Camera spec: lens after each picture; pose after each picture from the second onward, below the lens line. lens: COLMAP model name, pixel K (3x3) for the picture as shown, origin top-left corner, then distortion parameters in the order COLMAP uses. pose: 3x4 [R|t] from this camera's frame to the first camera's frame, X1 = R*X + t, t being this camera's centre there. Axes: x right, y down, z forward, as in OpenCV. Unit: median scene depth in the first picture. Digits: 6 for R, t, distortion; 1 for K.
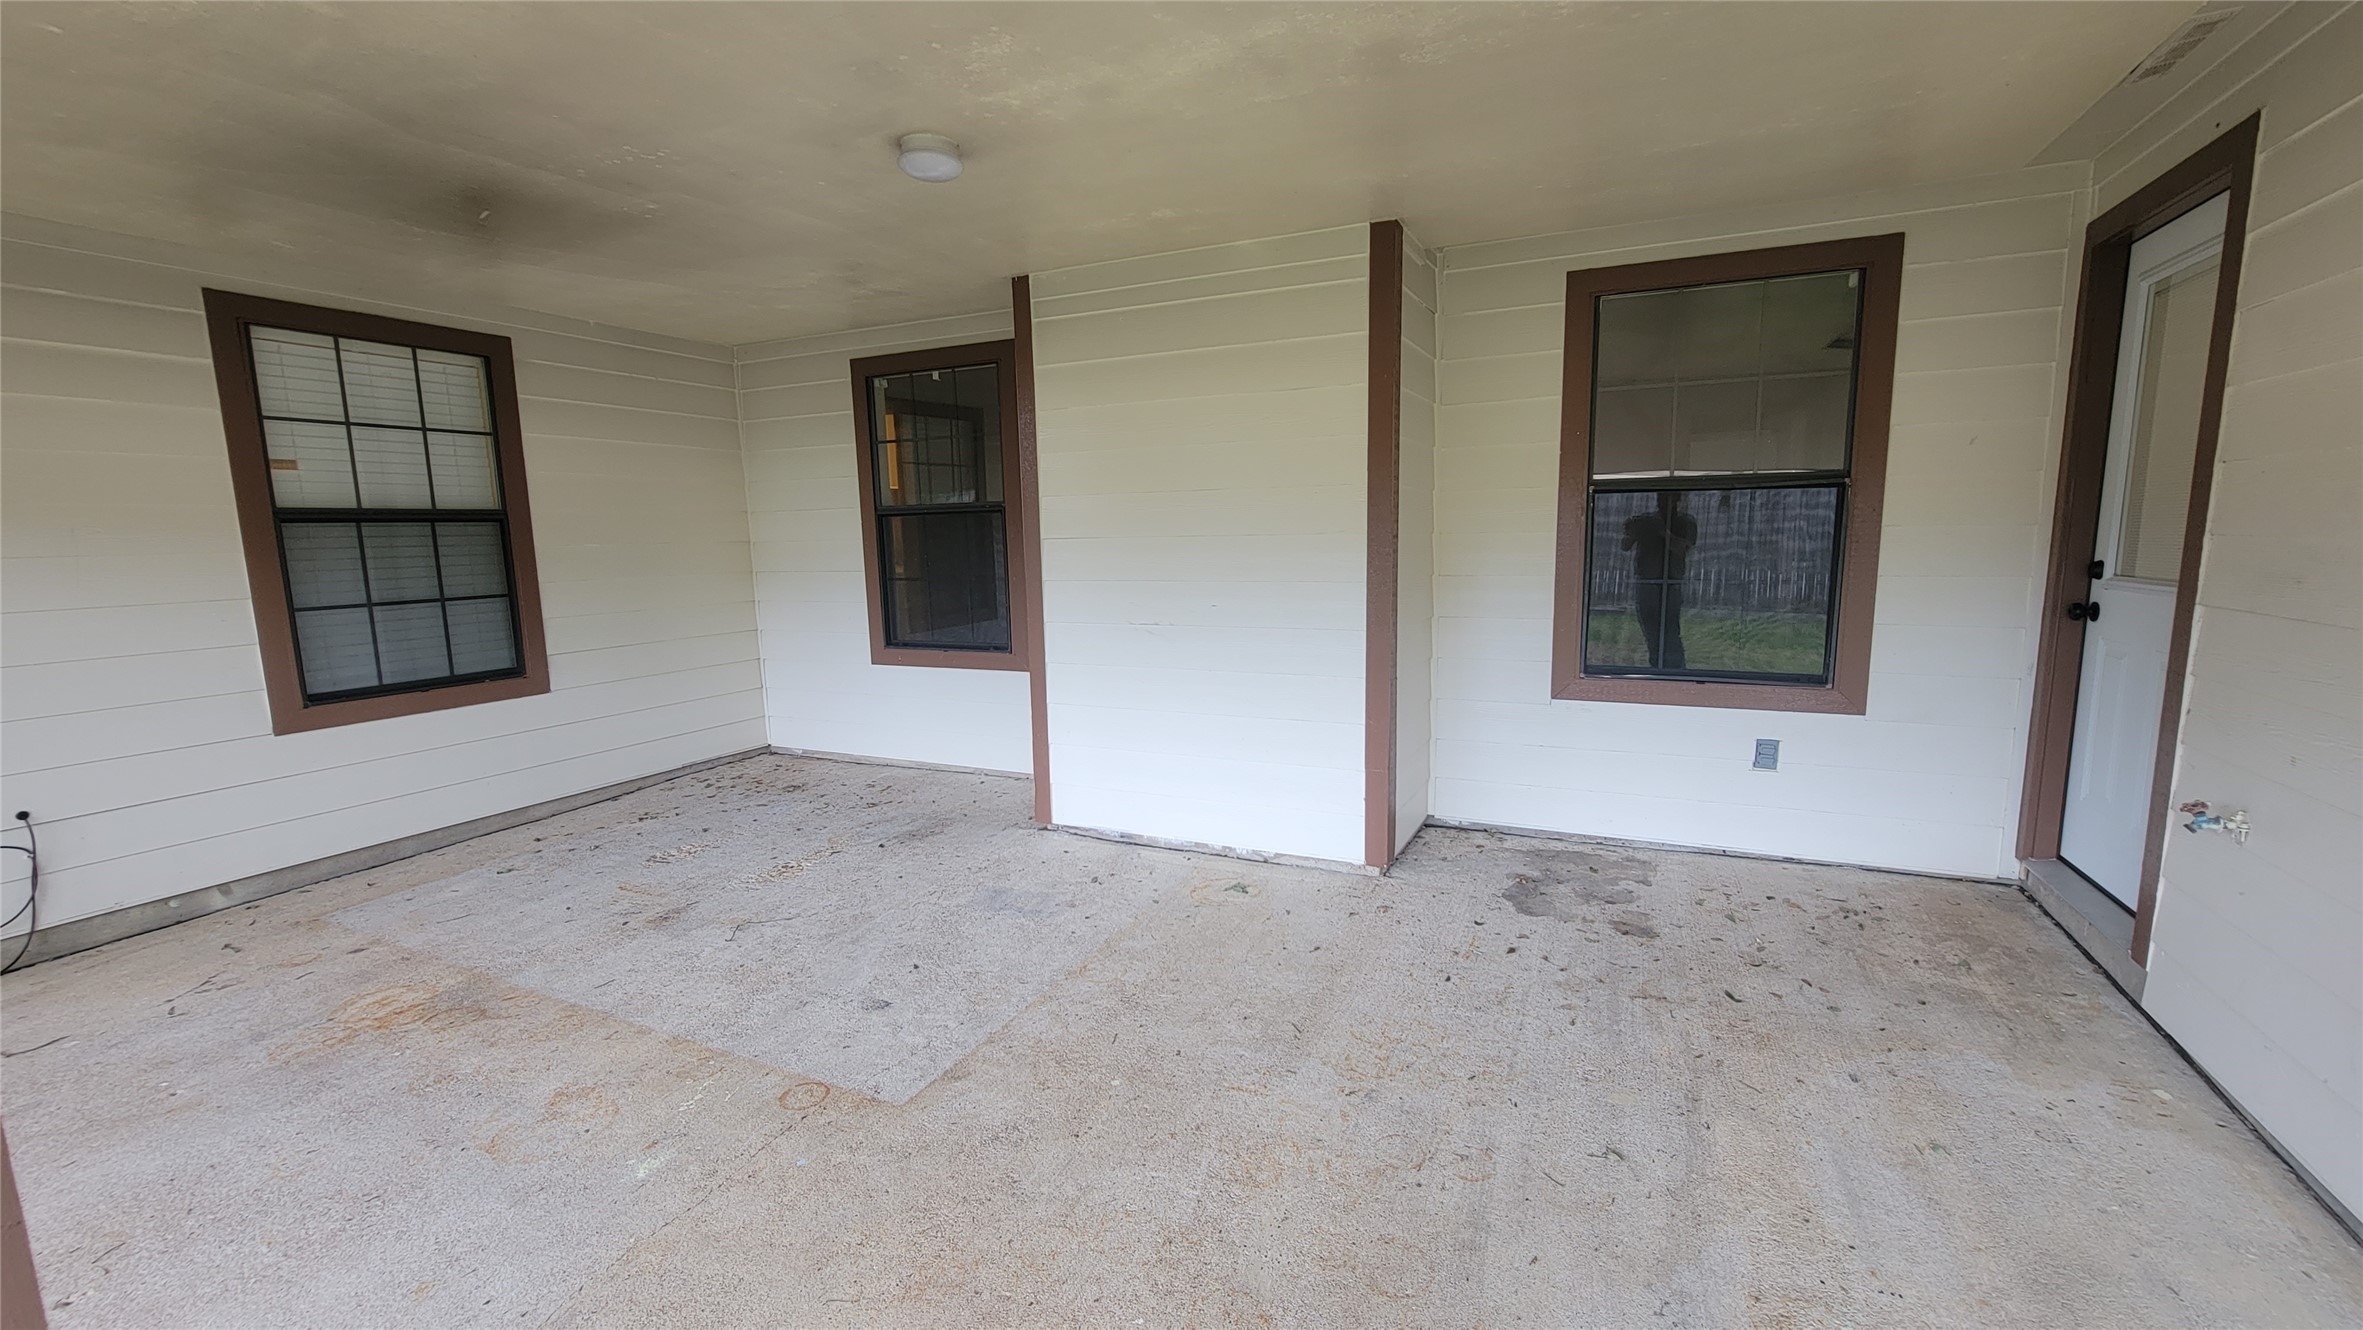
lens RADIAL K [[962.6, 0, 1181.2], [0, 962.6, 674.4], [0, 0, 1]] dist [-0.002874, -0.000721]
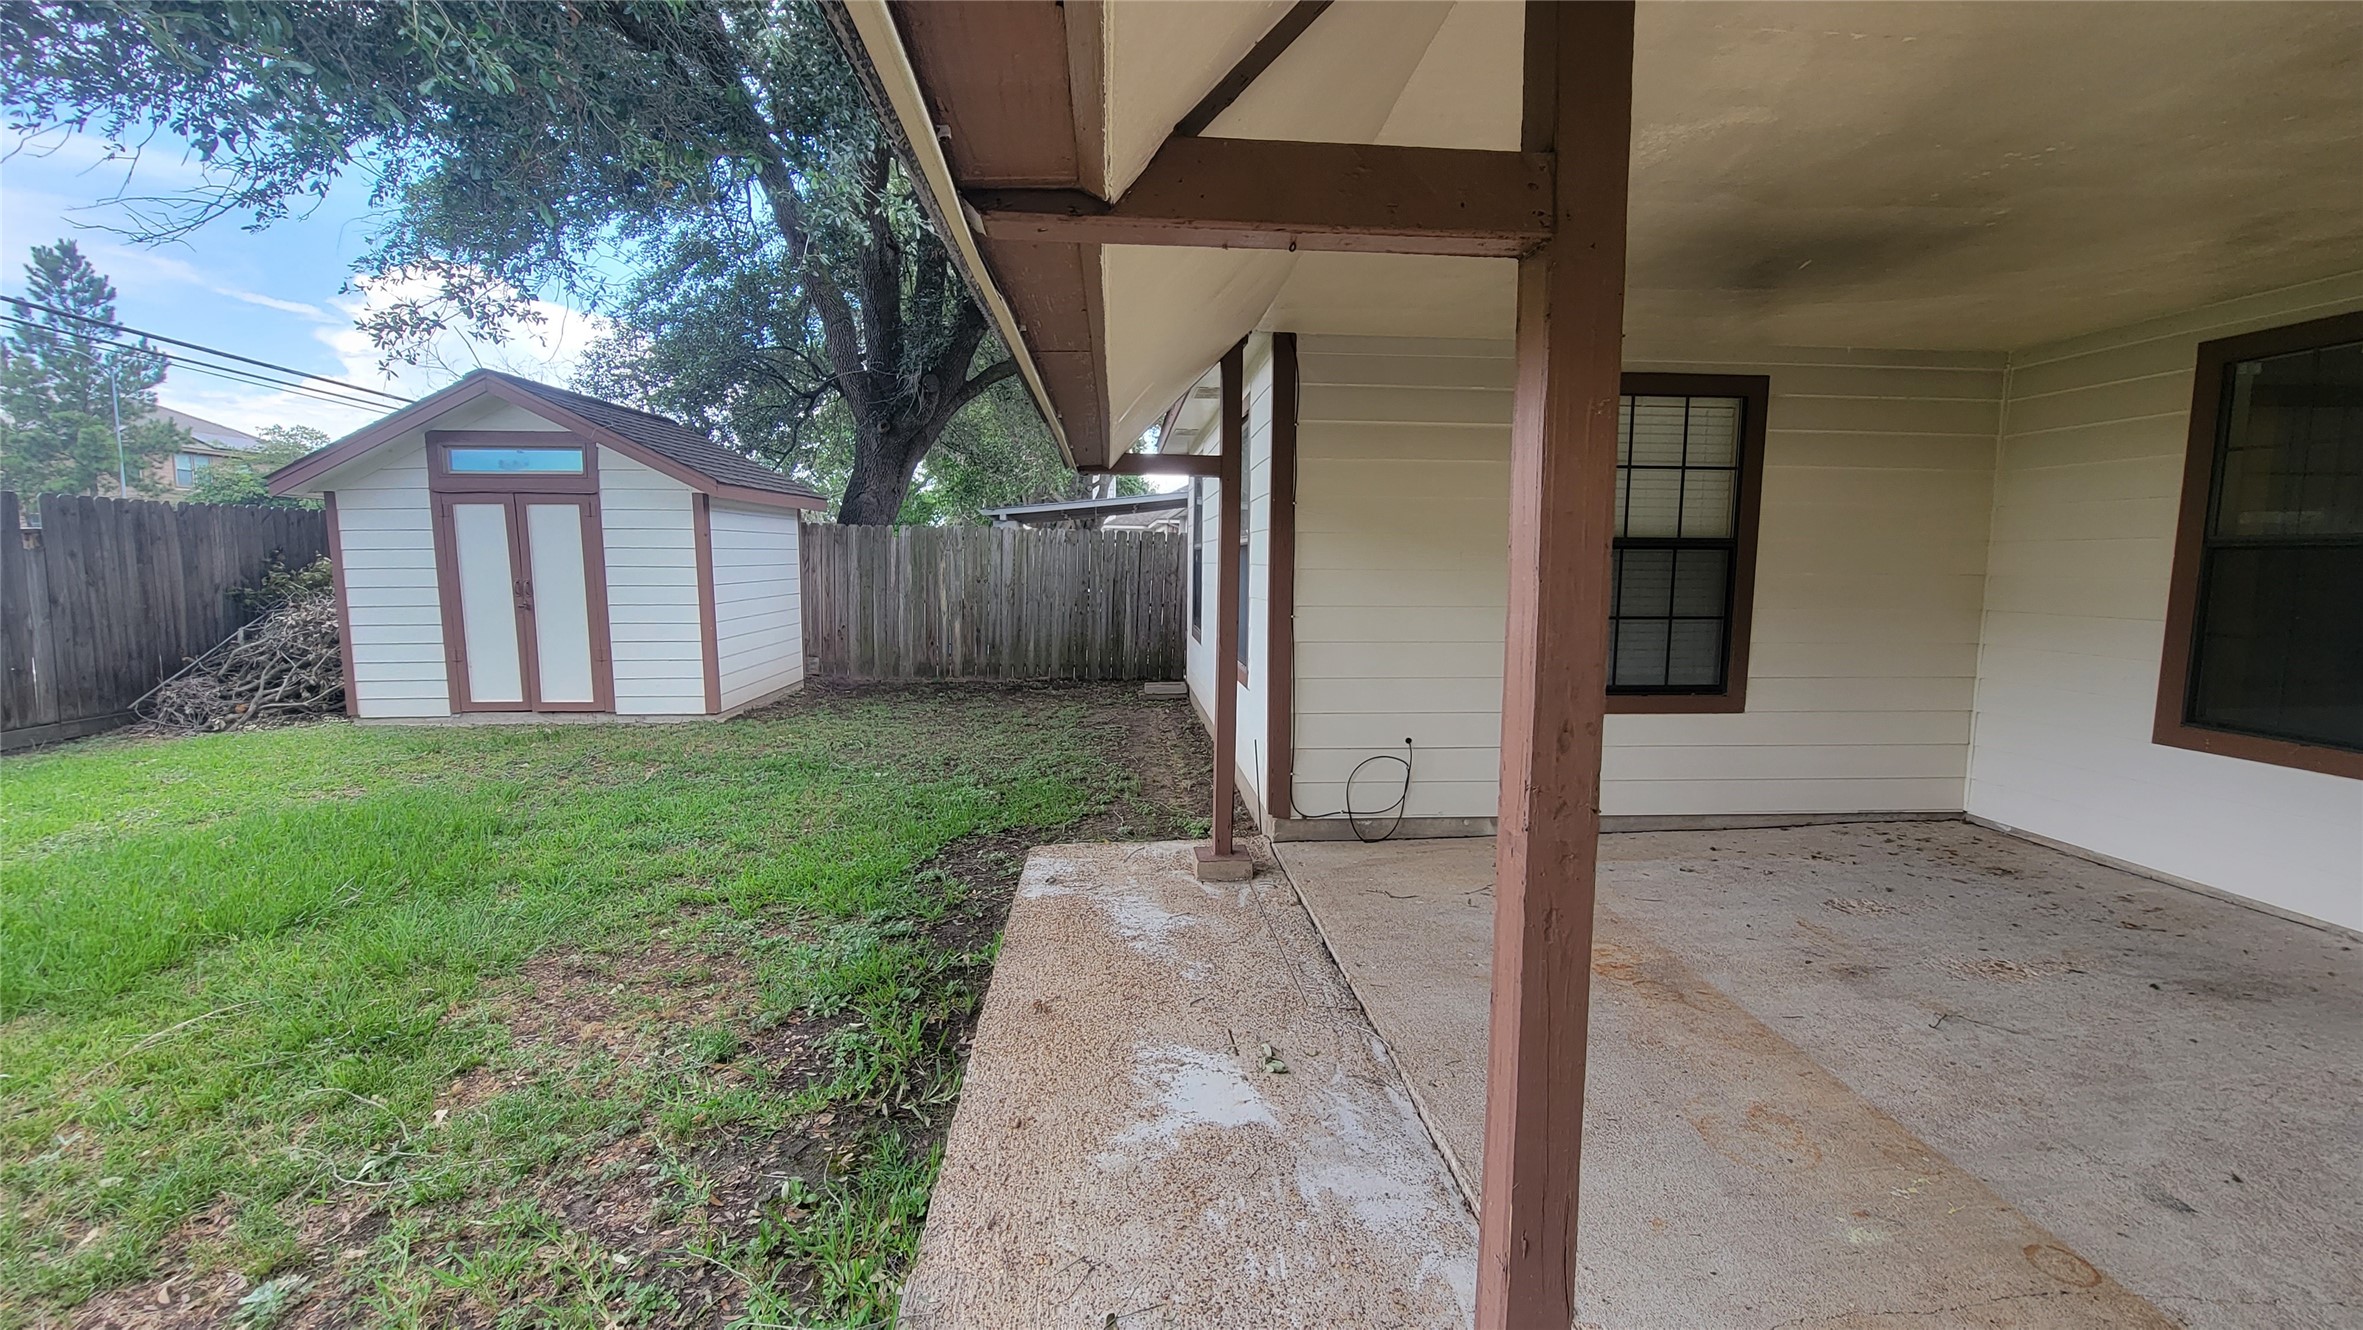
lens RADIAL K [[962.6, 0, 1187.6], [0, 962.6, 676.9], [0, 0, 1]] dist [-0.002874, -0.000721]
pose [[0.495376, 0.131358, -0.858690, -0.084418], [-0.146395, 0.986986, 0.066529, -0.001508], [0.856254, 0.092751, 0.508160, -0.067747]]
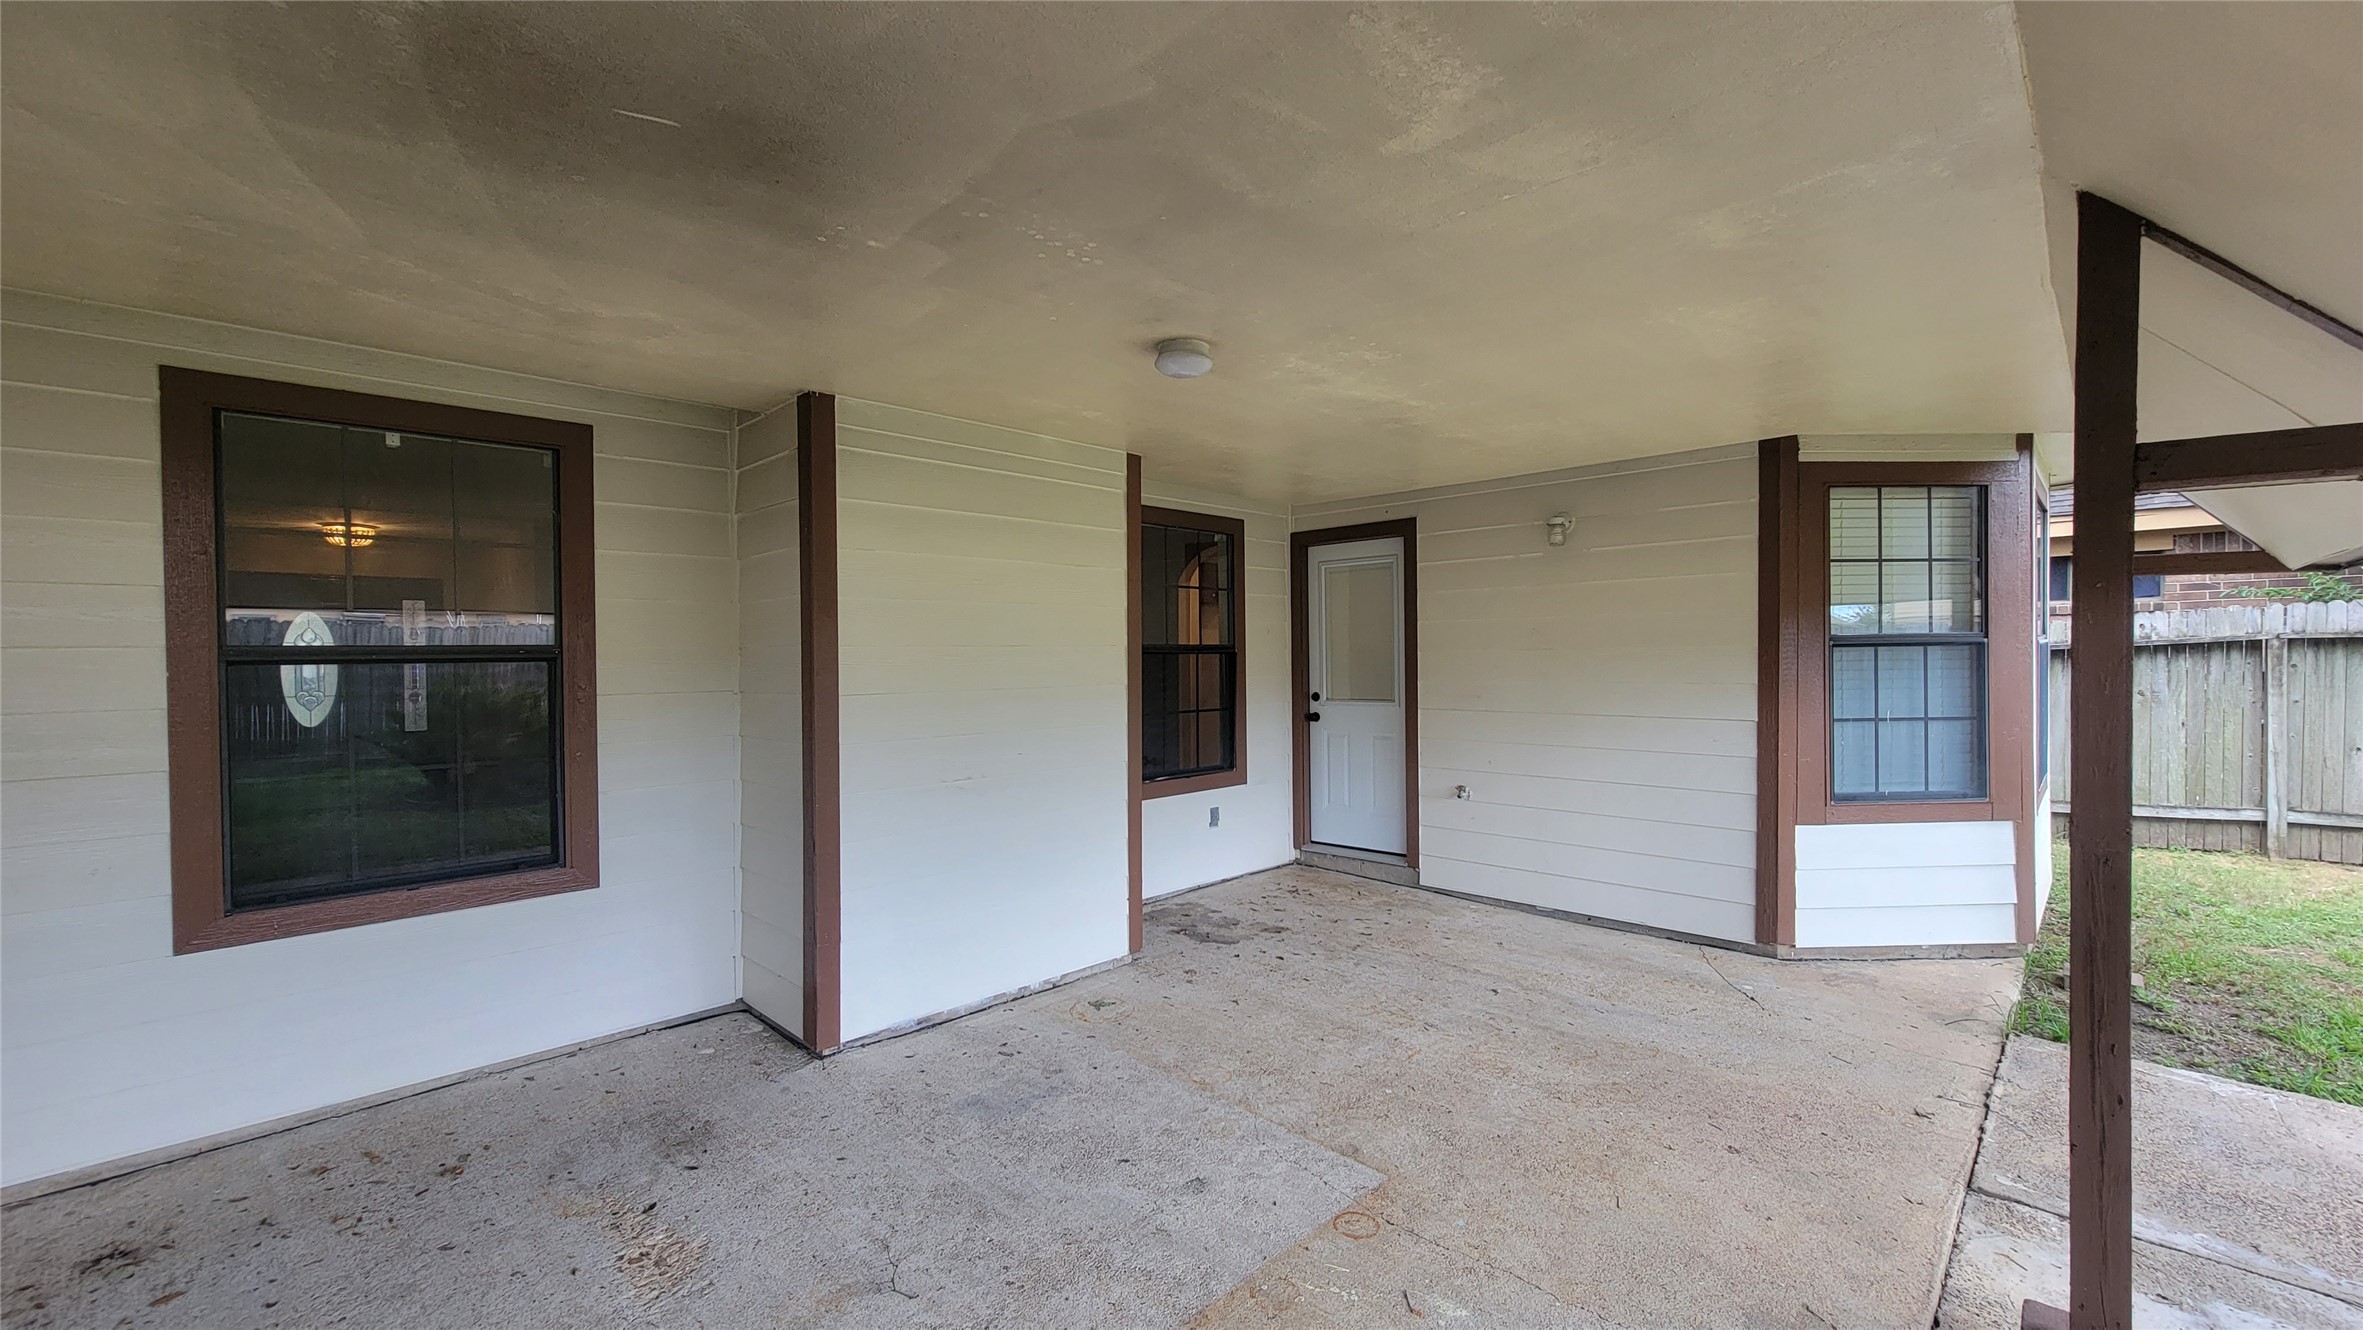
lens RADIAL K [[962.6, 0, 1177.9], [0, 962.6, 659.6], [0, 0, 1]] dist [-0.002874, -0.000721]
pose [[0.332083, 0.018002, 0.943078, -0.952112], [0.152515, 0.985637, -0.072519, -0.070739], [-0.930839, 0.167916, 0.324568, 0.501588]]
